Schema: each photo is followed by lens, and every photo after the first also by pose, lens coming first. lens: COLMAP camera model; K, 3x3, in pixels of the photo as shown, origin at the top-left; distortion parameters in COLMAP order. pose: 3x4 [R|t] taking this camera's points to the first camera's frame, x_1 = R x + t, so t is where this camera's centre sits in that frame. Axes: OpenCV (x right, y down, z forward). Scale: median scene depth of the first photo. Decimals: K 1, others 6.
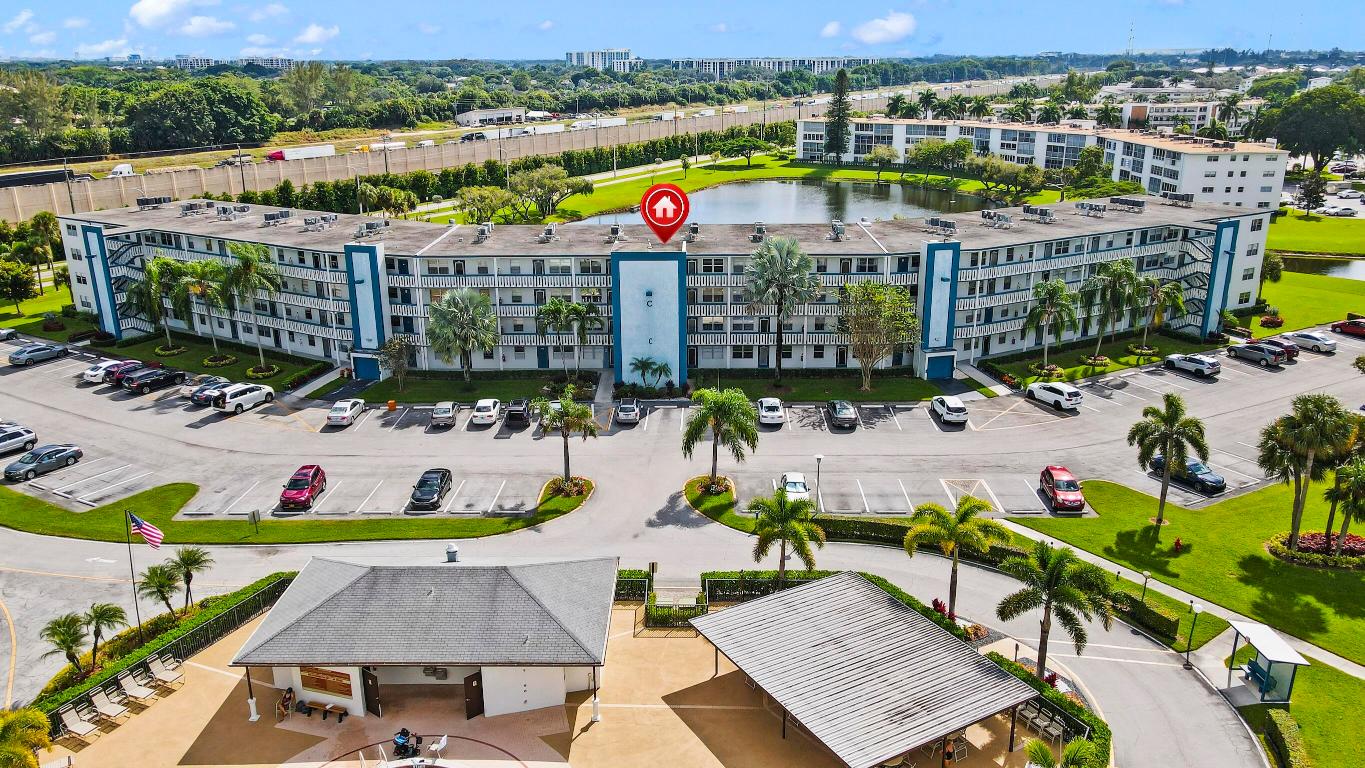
lens RADIAL K [[1016.6, 0, 682.5], [0, 1016.6, 384.0], [0, 0, 1]] dist [0.003077, 0.045203]
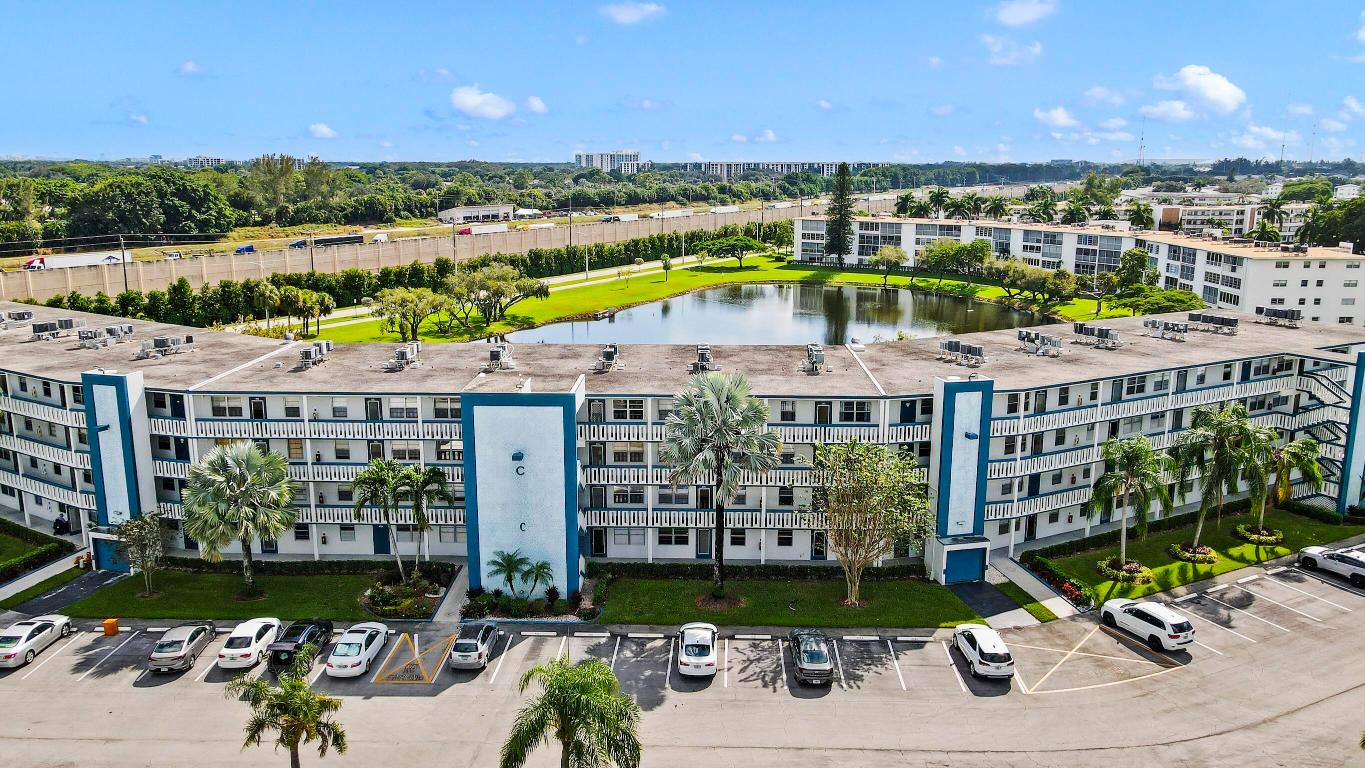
lens RADIAL K [[1016.6, 0, 682.5], [0, 1016.6, 384.0], [0, 0, 1]] dist [0.003077, 0.045203]
pose [[0.999842, 0.011580, -0.013471, 0.070382], [-0.012831, 0.995218, -0.096836, -0.063598], [0.012285, 0.096993, 0.995209, 0.300485]]
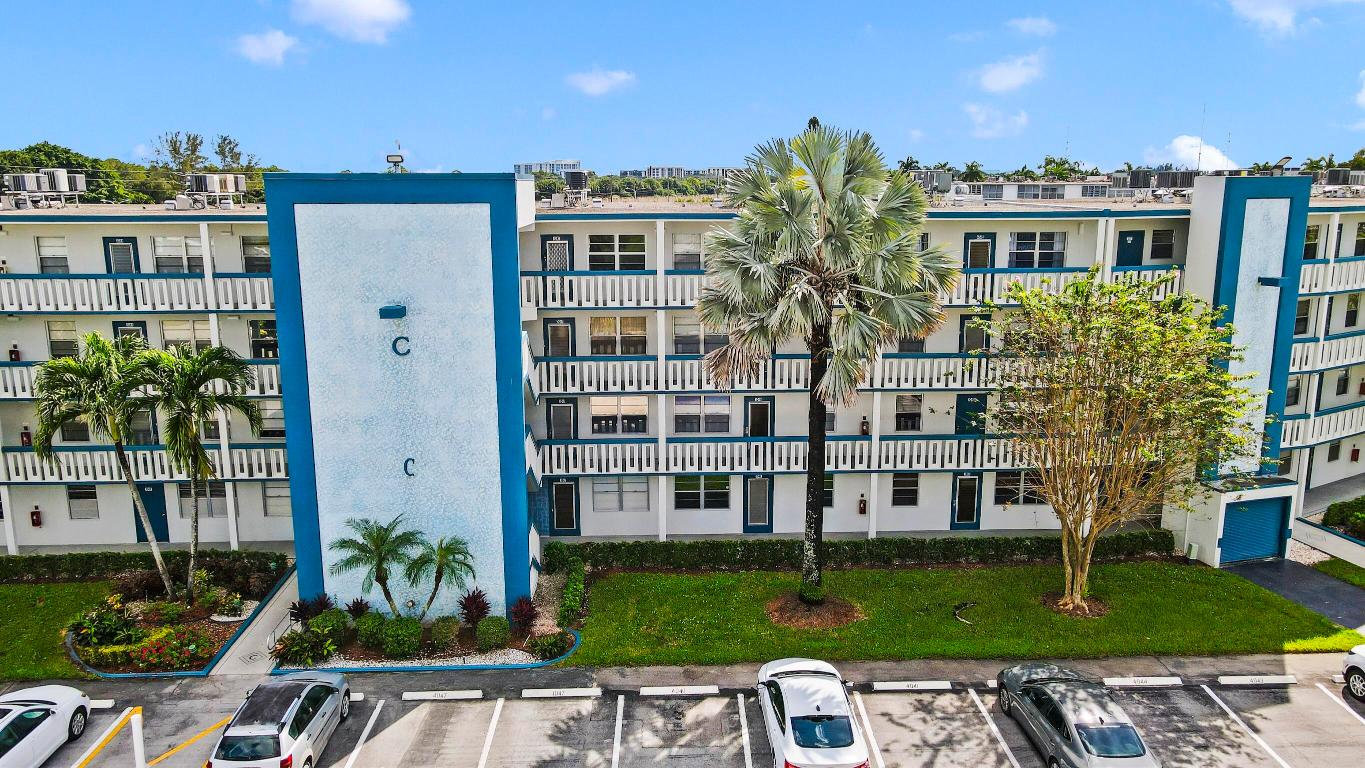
lens RADIAL K [[983.1, 0, 682.5], [0, 983.1, 384.0], [0, 0, 1]] dist [0.020314, 0.004358]
pose [[0.998858, -0.006318, 0.047351, 0.034040], [0.011583, 0.993669, -0.111746, -0.029056], [-0.046346, 0.112167, 0.992608, 0.613473]]
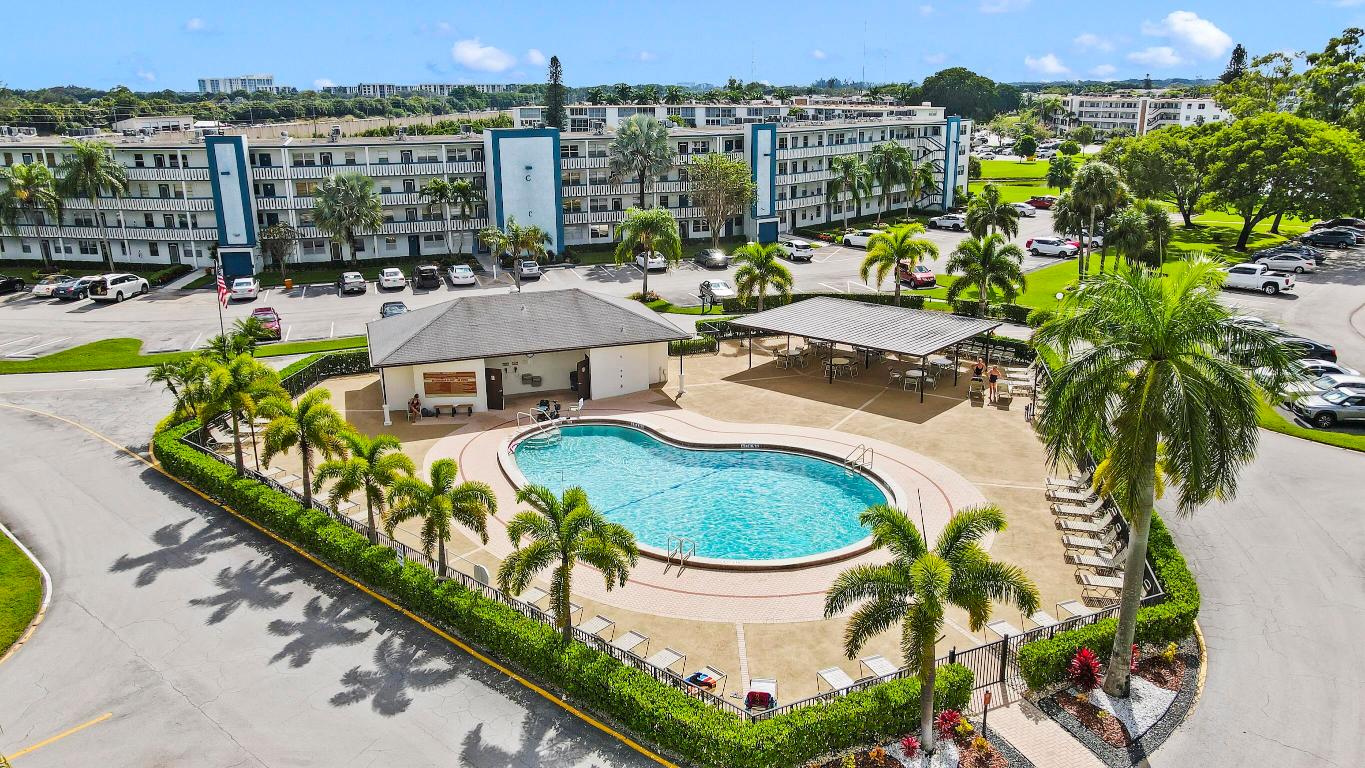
lens RADIAL K [[1016.6, 0, 682.5], [0, 1016.6, 384.0], [0, 0, 1]] dist [0.003077, 0.045203]
pose [[0.943058, -0.097212, 0.318105, -0.214882], [0.108777, 0.993889, -0.018752, 0.157422], [-0.314339, 0.052287, 0.947870, -0.067546]]
